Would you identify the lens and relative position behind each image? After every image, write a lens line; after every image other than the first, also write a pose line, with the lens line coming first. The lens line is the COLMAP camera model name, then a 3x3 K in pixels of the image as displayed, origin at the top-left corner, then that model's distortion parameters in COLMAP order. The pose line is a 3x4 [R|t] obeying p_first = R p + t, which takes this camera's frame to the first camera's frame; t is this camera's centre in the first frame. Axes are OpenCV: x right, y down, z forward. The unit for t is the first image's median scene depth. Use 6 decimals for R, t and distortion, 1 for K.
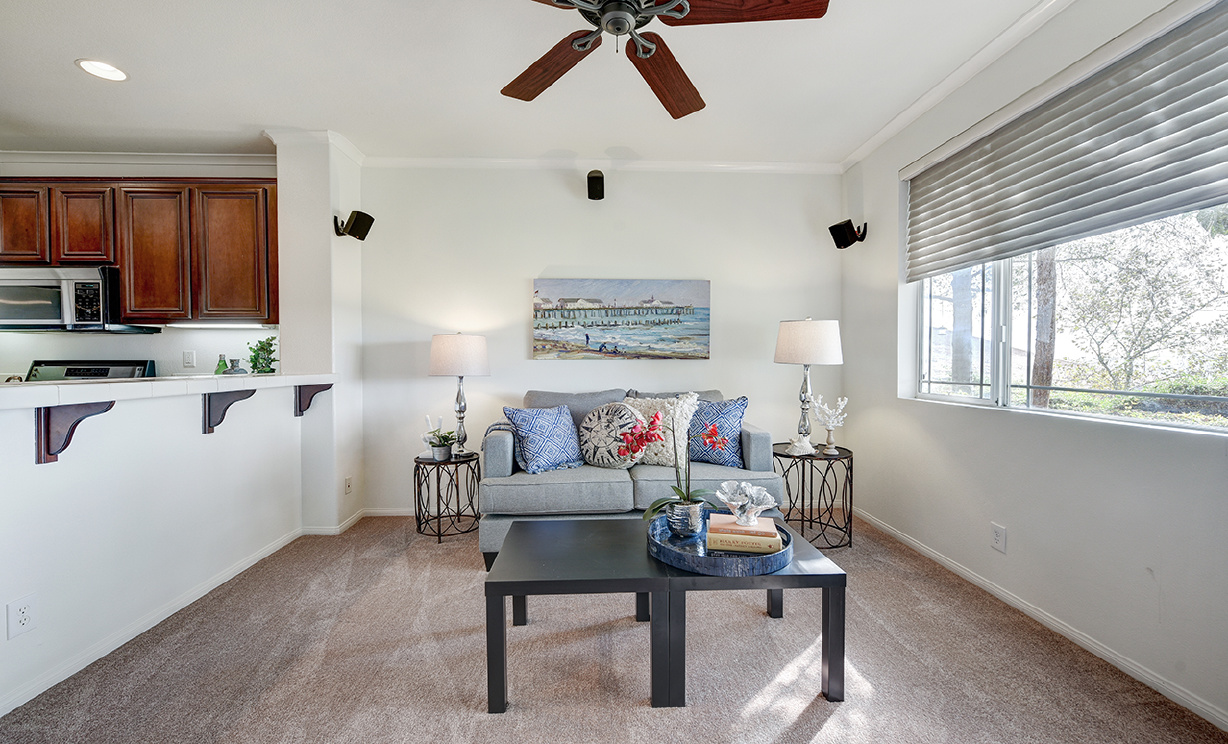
lens RADIAL K [[499.7, 0, 612.4], [0, 499.7, 367.7], [0, 0, 1]] dist [-0.010829, -0.000412]
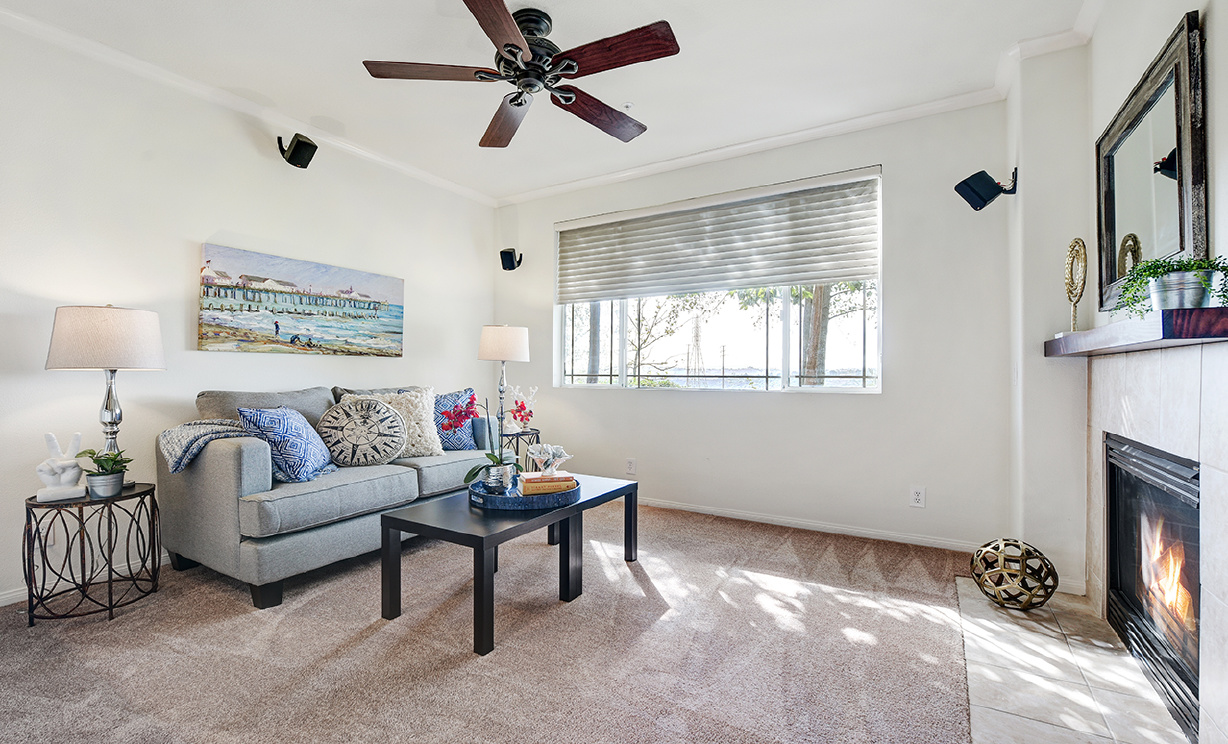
lens RADIAL K [[544.0, 0, 633.6], [0, 544.0, 363.4], [0, 0, 1]] dist [-0.010465, -0.000444]
pose [[0.527411, 0.017509, 0.849430, -0.504535], [0.009874, 0.999594, -0.026734, 0.031588], [-0.849553, 0.022487, 0.527024, 0.021305]]
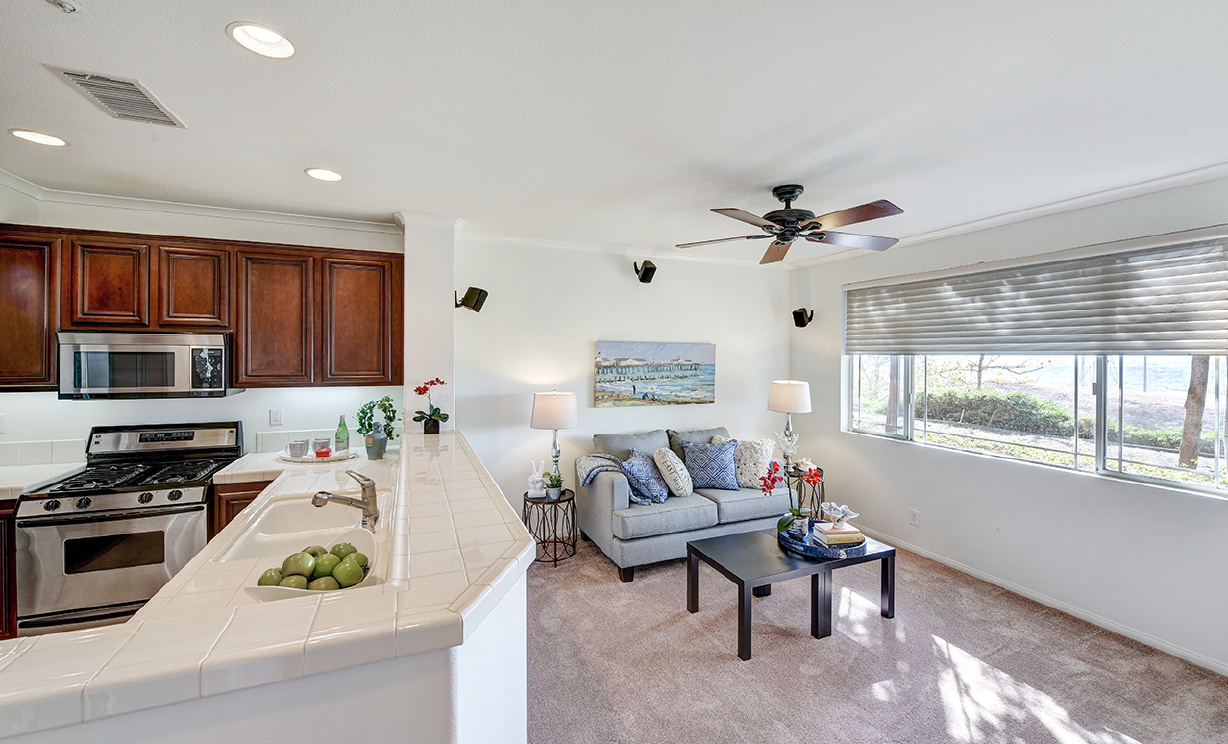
lens RADIAL K [[512.1, 0, 607.8], [0, 512.1, 348.9], [0, 0, 1]] dist [-0.016263, 0.000182]
pose [[0.935300, 0.014564, 0.353557, -0.579416], [-0.010008, 0.999842, -0.014711, -0.142640], [-0.353715, 0.010221, 0.935297, -0.197655]]
